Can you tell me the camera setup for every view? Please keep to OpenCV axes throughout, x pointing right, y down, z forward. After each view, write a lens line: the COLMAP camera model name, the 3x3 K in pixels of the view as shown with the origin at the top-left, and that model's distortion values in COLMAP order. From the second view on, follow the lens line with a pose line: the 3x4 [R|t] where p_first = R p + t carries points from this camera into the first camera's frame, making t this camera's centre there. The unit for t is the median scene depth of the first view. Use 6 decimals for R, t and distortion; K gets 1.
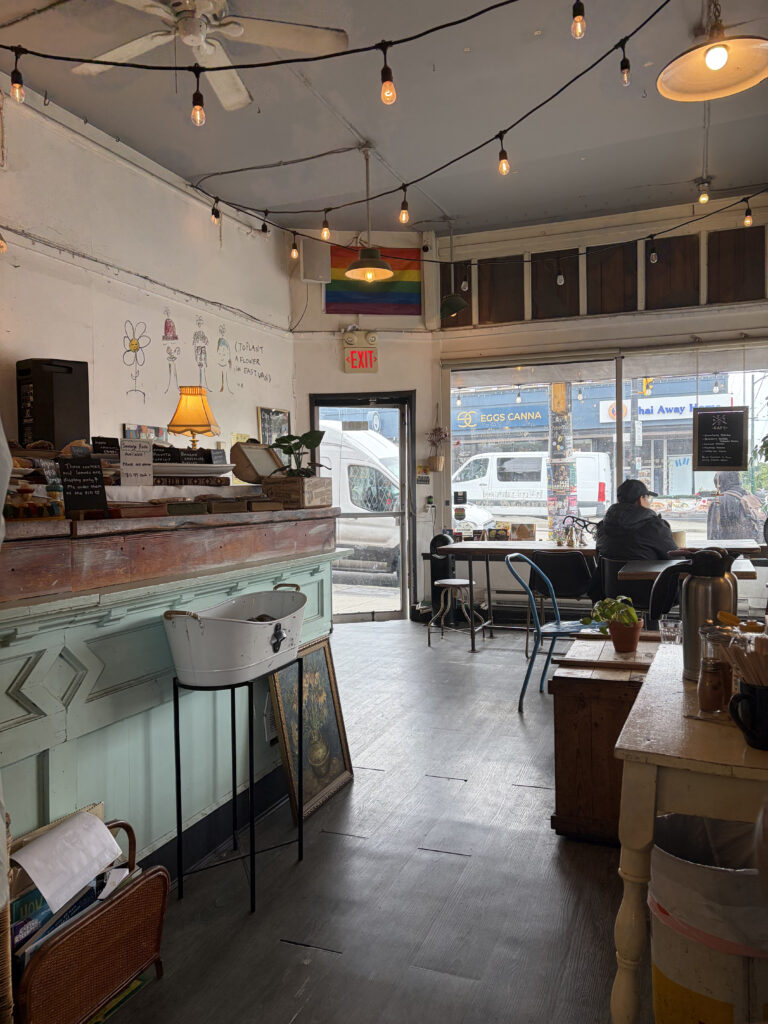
lens RADIAL K [[799.2, 0, 382.0], [0, 799.2, 513.3], [0, 0, 1]] dist [0.024595, -0.009794]
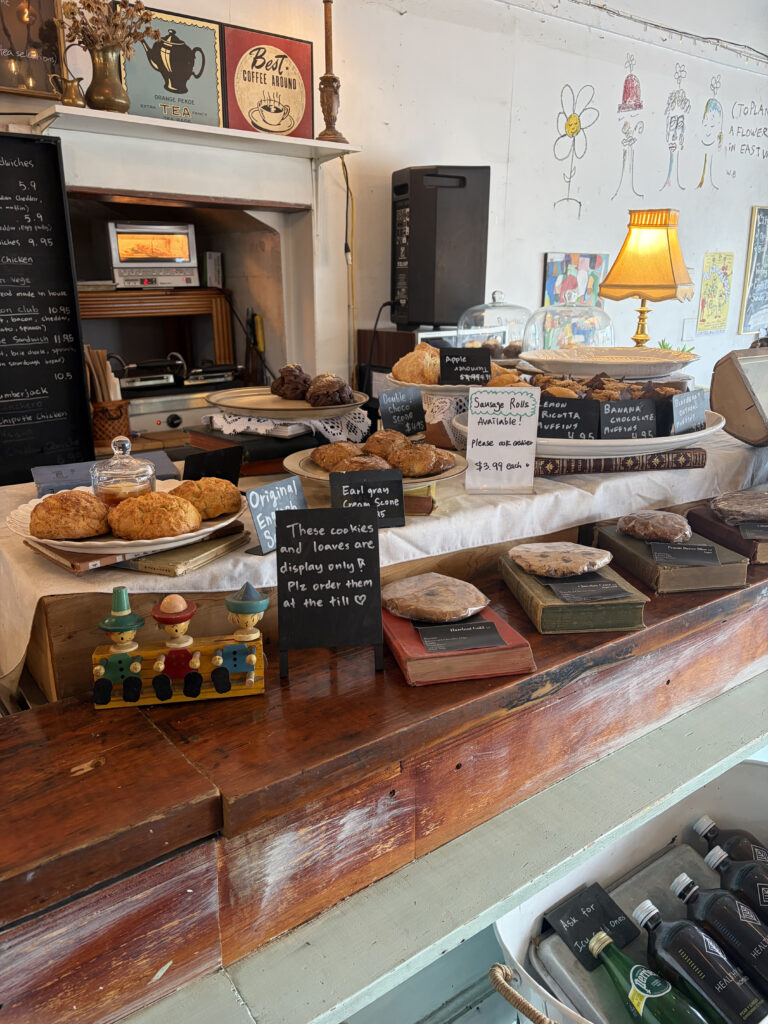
lens RADIAL K [[799.2, 0, 379.8], [0, 799.2, 507.6], [0, 0, 1]] dist [0.024595, -0.009794]
pose [[0.857626, 0.160675, -0.488530, -0.087544], [-0.030668, 0.964229, 0.263291, -0.093258], [0.513359, -0.210822, 0.831875, 0.370682]]
